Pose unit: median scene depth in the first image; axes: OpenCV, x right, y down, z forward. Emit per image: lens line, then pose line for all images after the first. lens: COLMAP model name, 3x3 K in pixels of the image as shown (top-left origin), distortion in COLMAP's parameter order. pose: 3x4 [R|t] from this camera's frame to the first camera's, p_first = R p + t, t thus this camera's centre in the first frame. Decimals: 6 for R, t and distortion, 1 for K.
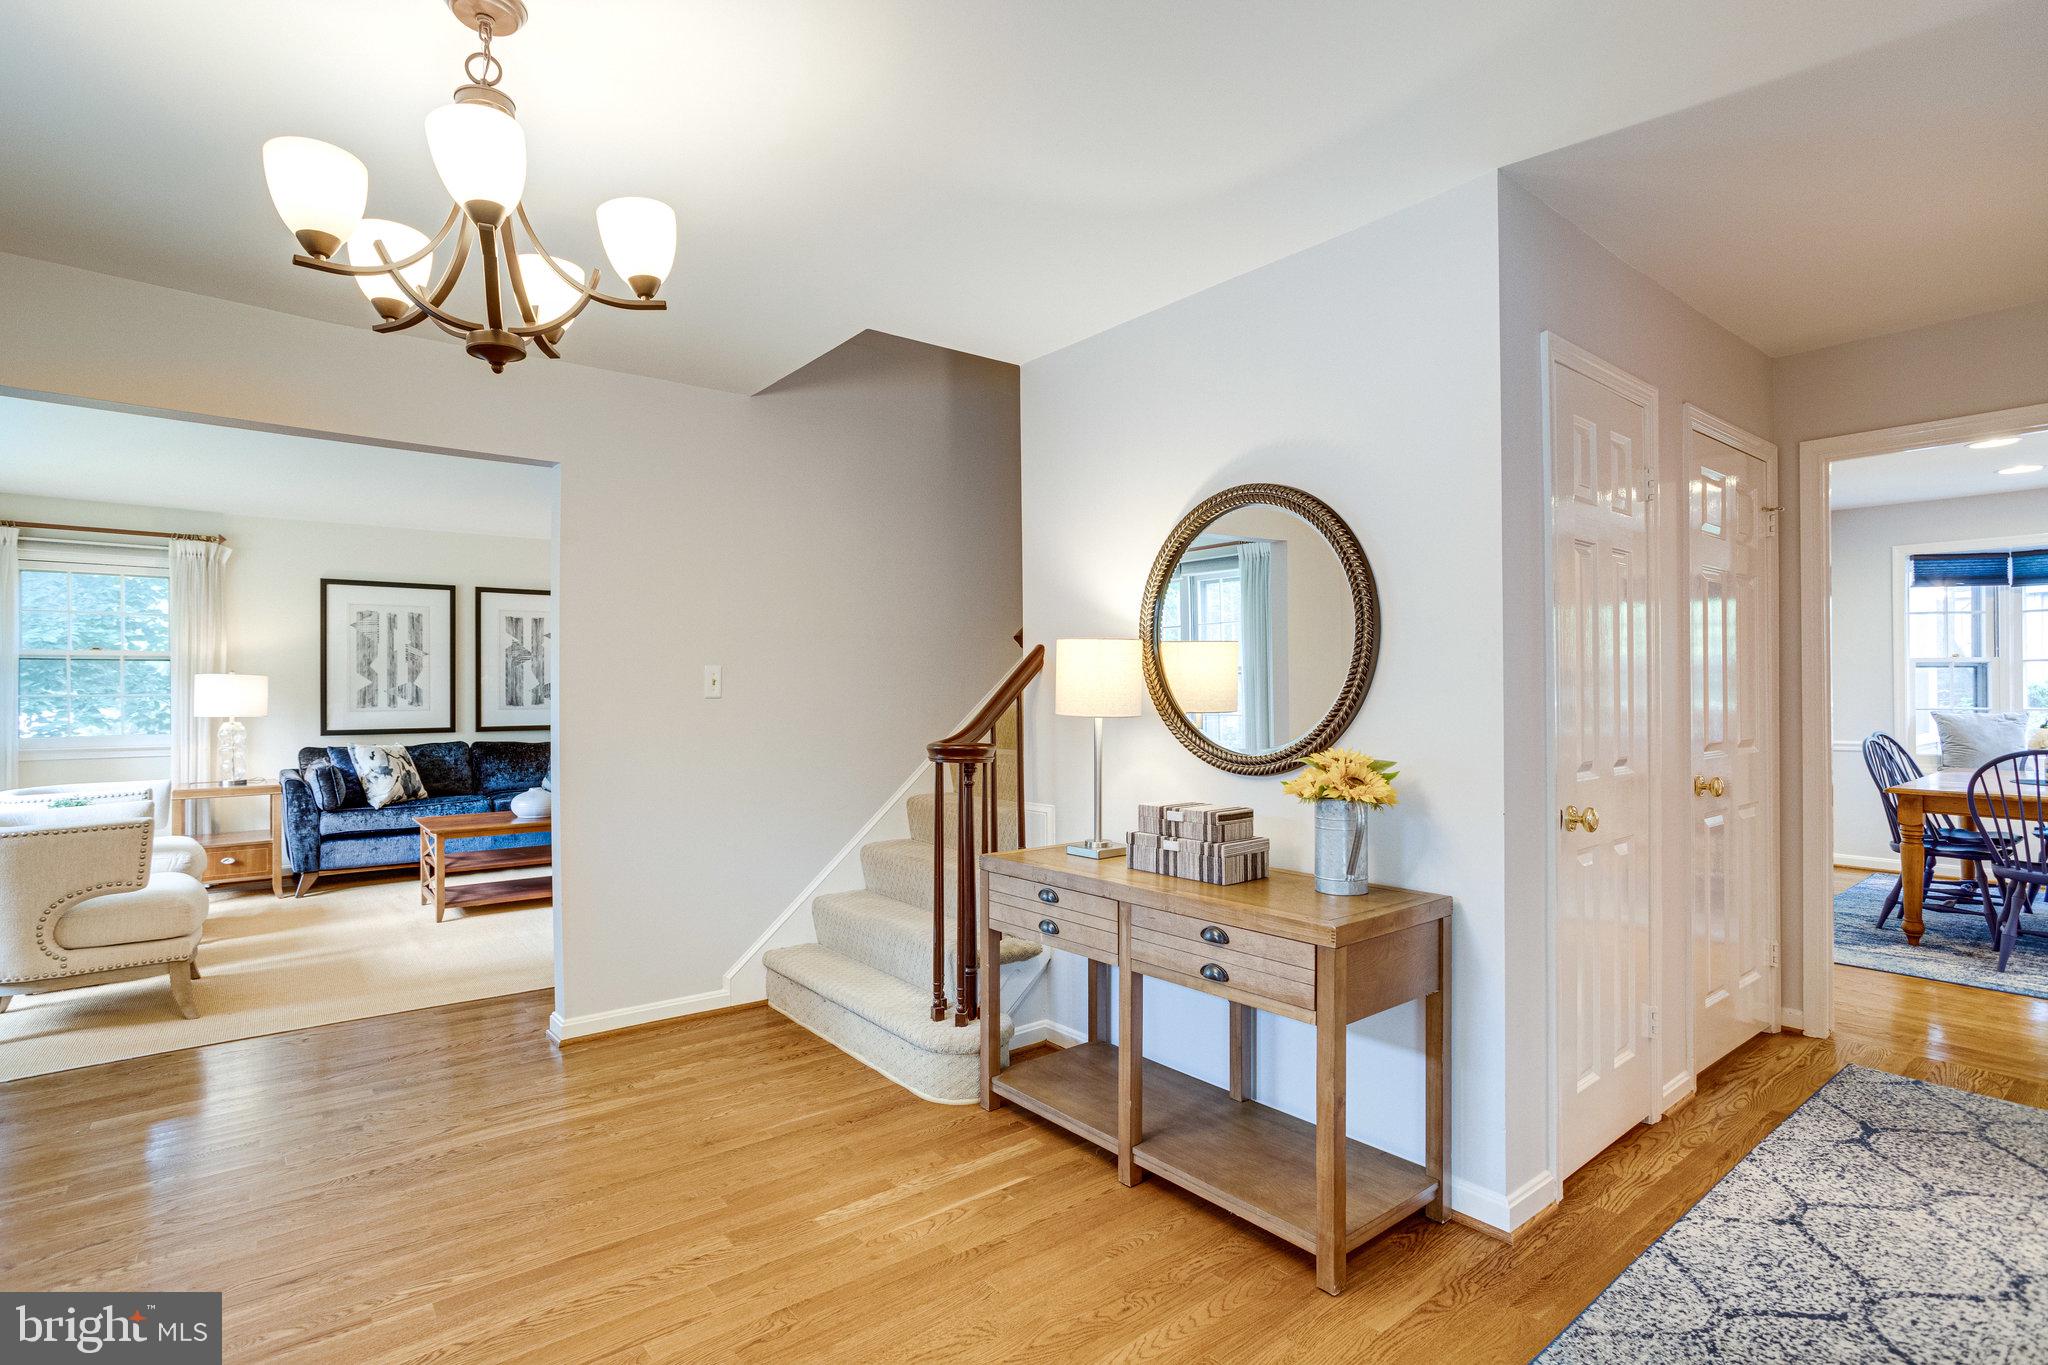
lens RADIAL K [[990.9, 0, 1027.4], [0, 990.9, 686.2], [0, 0, 1]] dist [-0.039370, 0.025524]
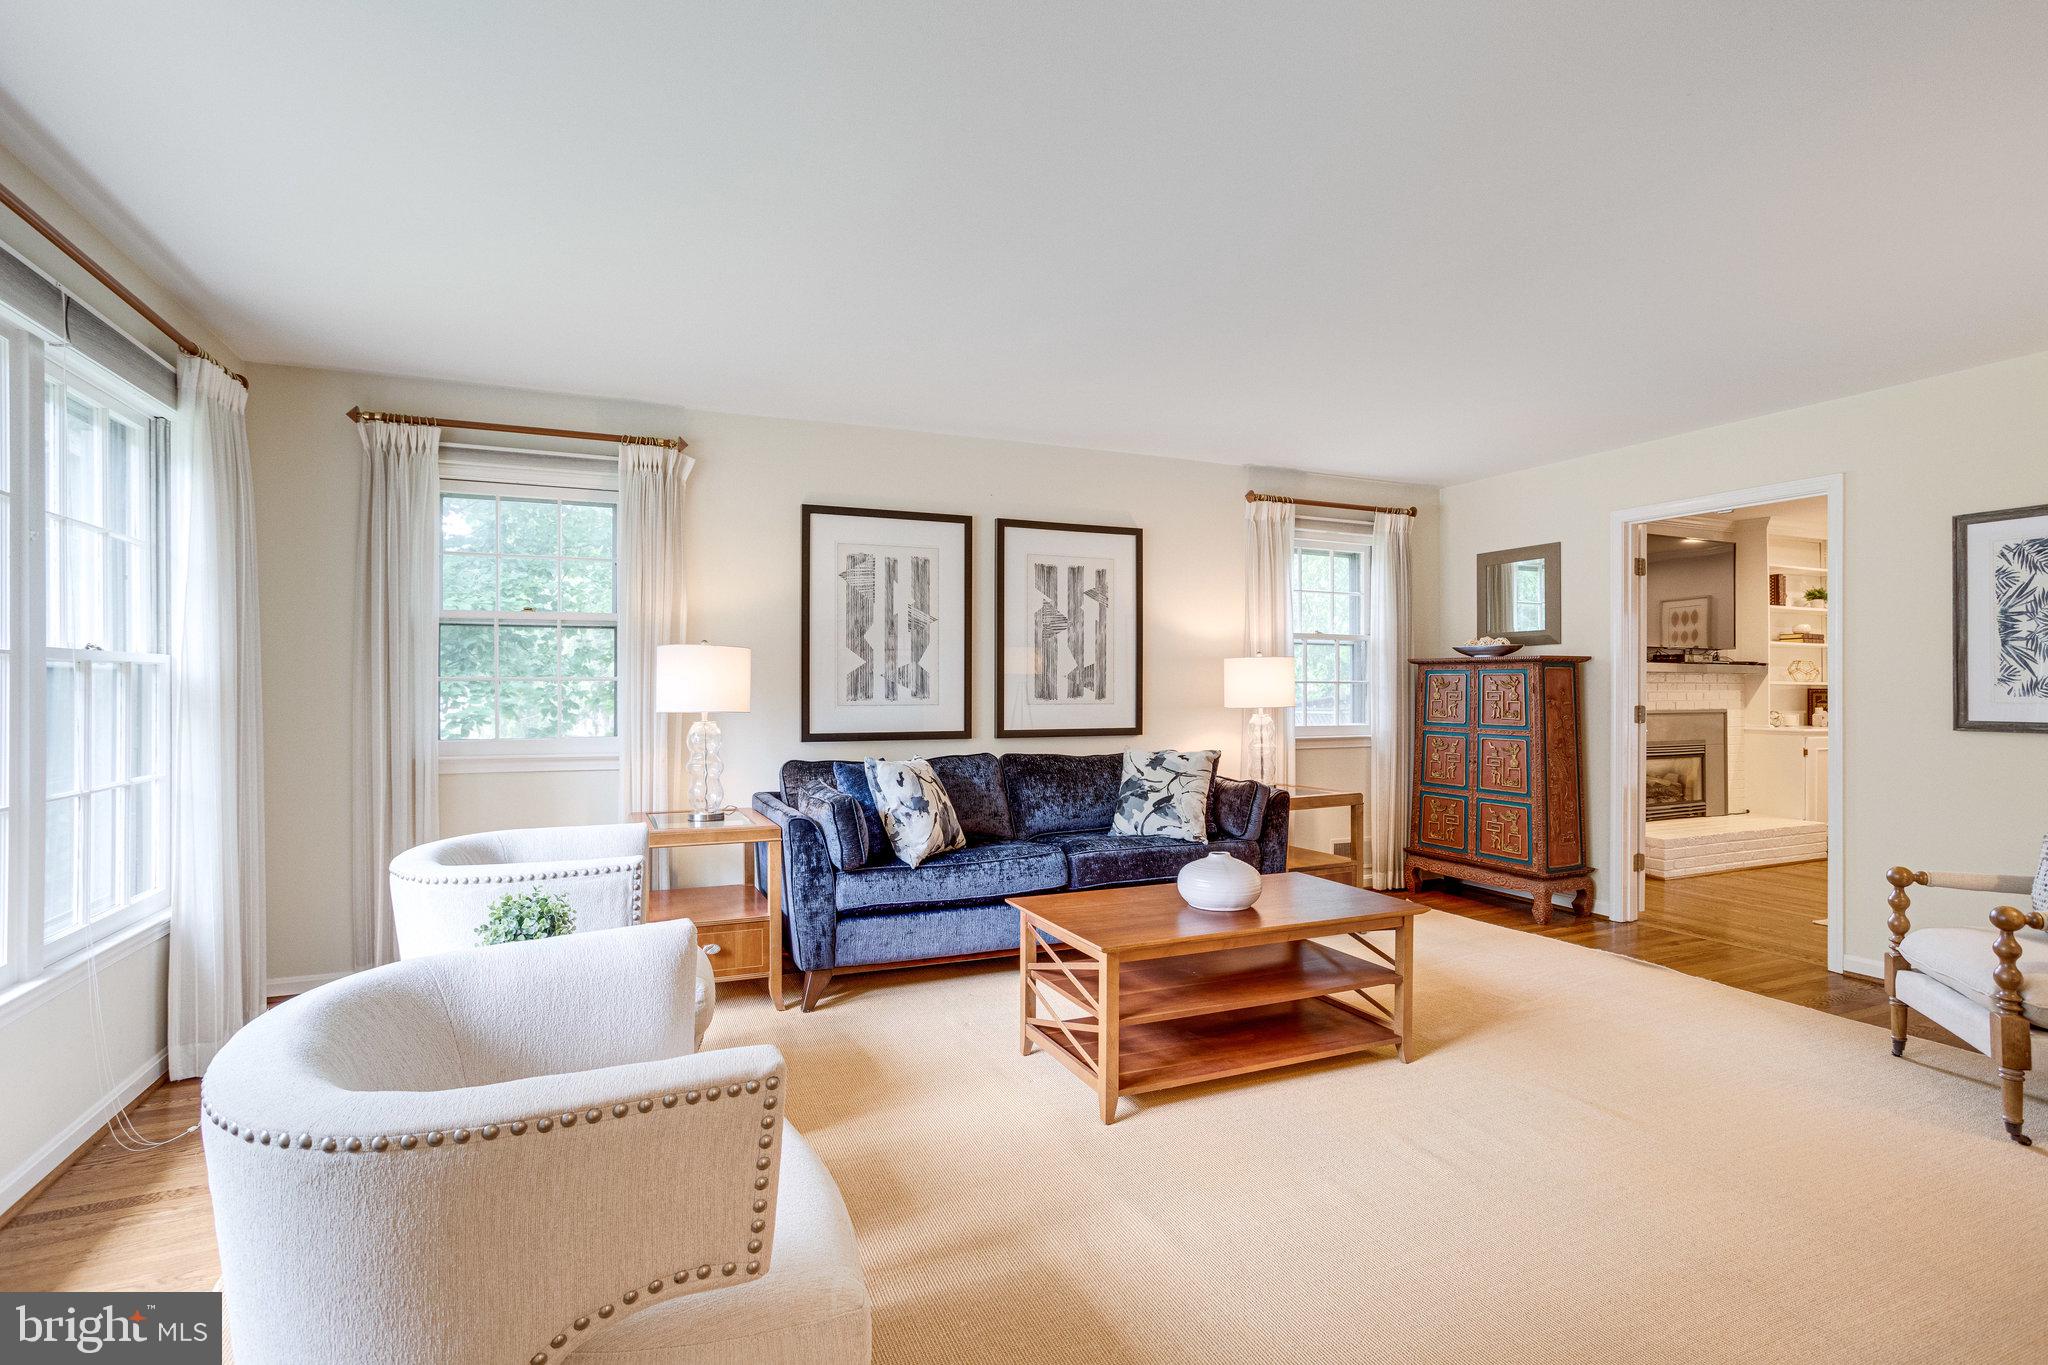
lens RADIAL K [[990.9, 0, 1027.4], [0, 990.9, 686.2], [0, 0, 1]] dist [-0.039370, 0.025524]
pose [[0.967128, 0.009794, -0.254100, -0.429673], [-0.007239, 0.999913, 0.010990, 0.004928], [0.254185, -0.008790, 0.967116, 0.413334]]
